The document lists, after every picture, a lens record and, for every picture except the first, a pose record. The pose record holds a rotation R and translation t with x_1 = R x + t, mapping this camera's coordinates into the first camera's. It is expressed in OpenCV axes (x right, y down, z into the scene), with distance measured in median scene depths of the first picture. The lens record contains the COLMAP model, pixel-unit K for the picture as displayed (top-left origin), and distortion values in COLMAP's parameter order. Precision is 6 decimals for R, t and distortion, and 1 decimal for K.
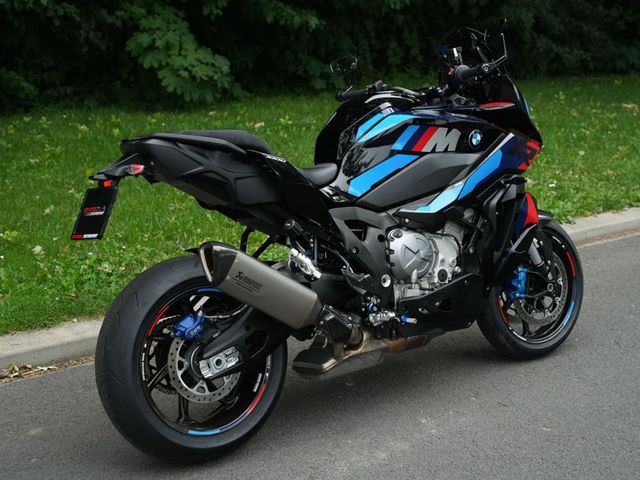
lens RADIAL K [[955.9, 0, 320.1], [0, 955.9, 238.9], [0, 0, 1]] dist [0.076843, 0.000000]
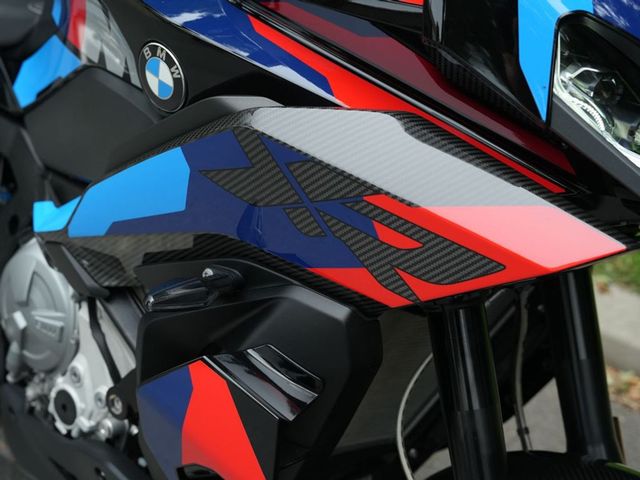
lens RADIAL K [[955.9, 0, 321.6], [0, 955.9, 241.9], [0, 0, 1]] dist [0.076843, 0.000000]
pose [[0.190285, 0.465421, -0.864392, 0.428231], [-0.256881, 0.873408, 0.413727, -0.188623], [0.947525, 0.143320, 0.285755, 0.980206]]
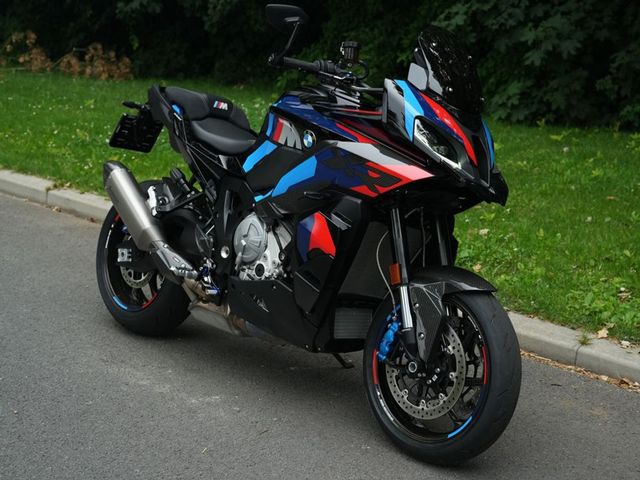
lens RADIAL K [[955.9, 0, 318.9], [0, 955.9, 240.2], [0, 0, 1]] dist [0.076843, 0.000000]
pose [[0.123874, 0.220093, -0.967582, 1.073314], [-0.274028, 0.944761, 0.179820, -0.182455], [0.953711, 0.242869, 0.177343, 0.878194]]
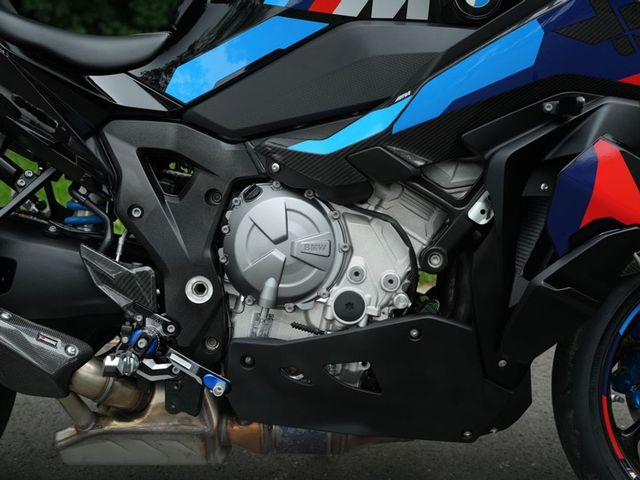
lens RADIAL K [[955.9, 0, 320.8], [0, 955.9, 239.6], [0, 0, 1]] dist [0.076843, 0.000000]
pose [[0.804649, 0.152877, -0.573732, 0.361670], [-0.155078, 0.986856, 0.045464, -0.008996], [0.573141, 0.052391, 0.817780, 0.637686]]
